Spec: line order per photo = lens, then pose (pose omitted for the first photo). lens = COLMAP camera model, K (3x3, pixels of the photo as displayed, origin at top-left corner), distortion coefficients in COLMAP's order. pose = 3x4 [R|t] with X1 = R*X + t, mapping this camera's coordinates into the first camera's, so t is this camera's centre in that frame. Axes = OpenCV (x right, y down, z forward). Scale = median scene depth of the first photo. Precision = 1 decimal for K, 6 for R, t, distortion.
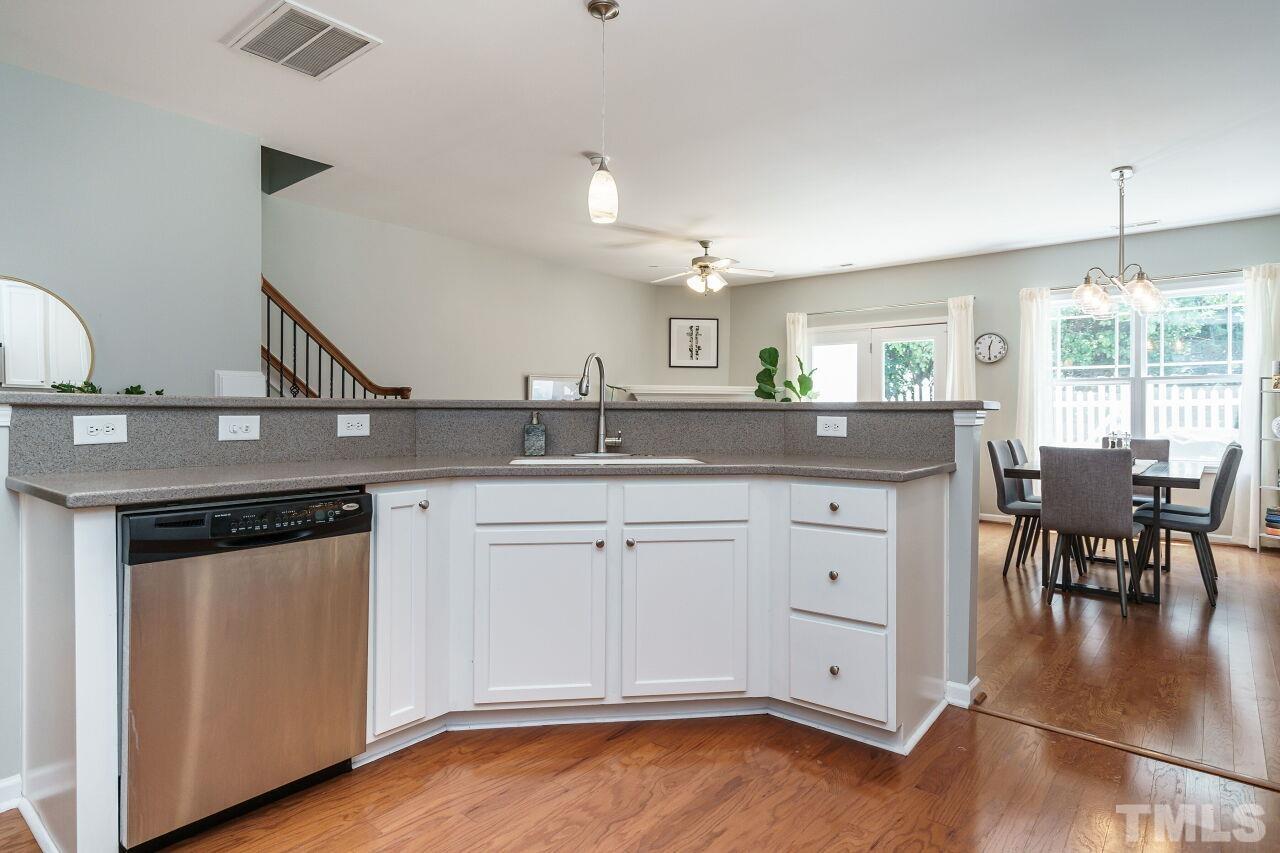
lens RADIAL K [[704.3, 0, 635.1], [0, 704.3, 410.1], [0, 0, 1]] dist [0.033168, 0.000381]
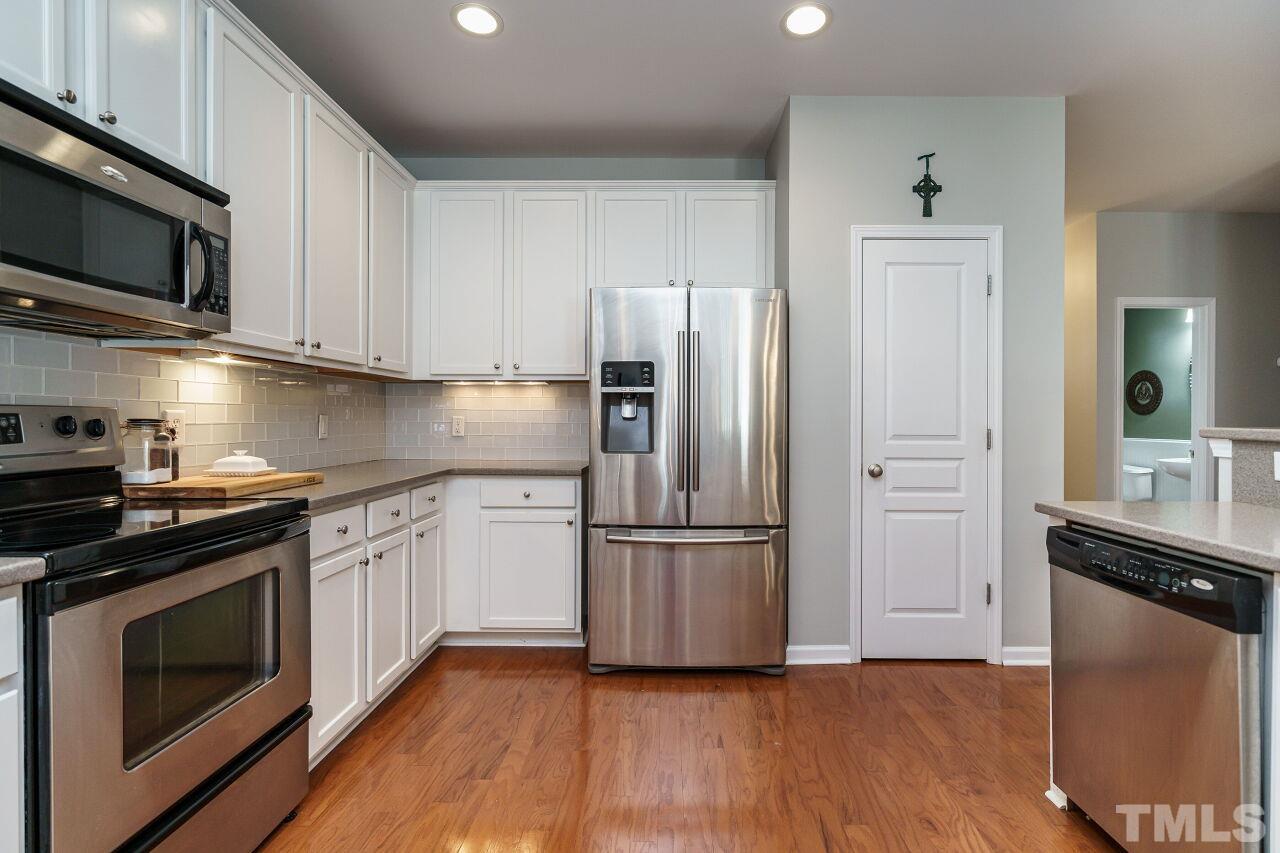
lens RADIAL K [[603.4, 0, 659.3], [0, 603.4, 422.7], [0, 0, 1]] dist [-0.000088, 0.000109]
pose [[-0.781921, -0.003940, -0.623365, 0.289041], [-0.007428, 0.999968, 0.002997, -0.019611], [0.623334, 0.006974, -0.781925, 0.766060]]
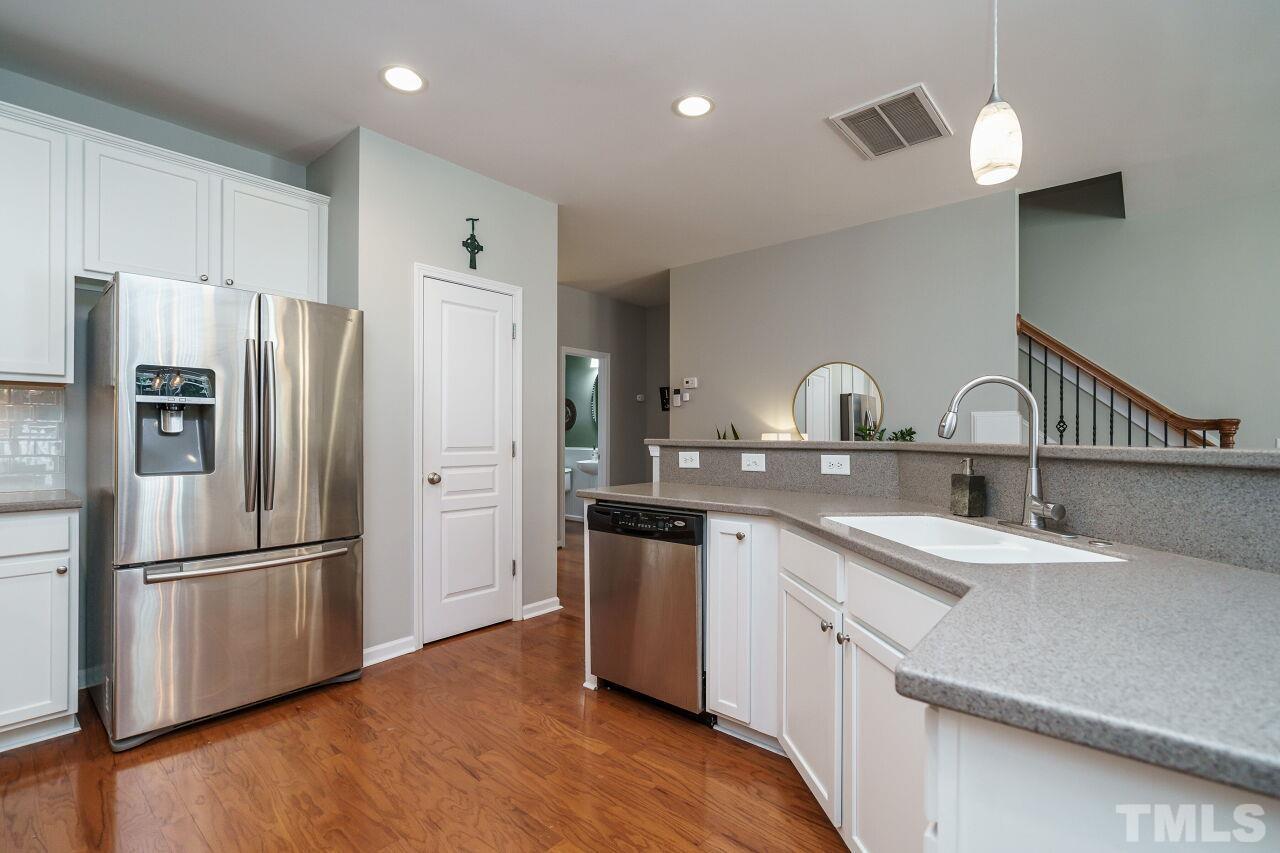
lens RADIAL K [[594.8, 0, 640.2], [0, 594.8, 434.4], [0, 0, 1]] dist [-0.000882, 0.000205]
pose [[-0.029973, -0.004759, -0.999539, 0.499188], [-0.001734, 0.999987, -0.004709, -0.019531], [0.999549, 0.001592, -0.029981, 0.645442]]
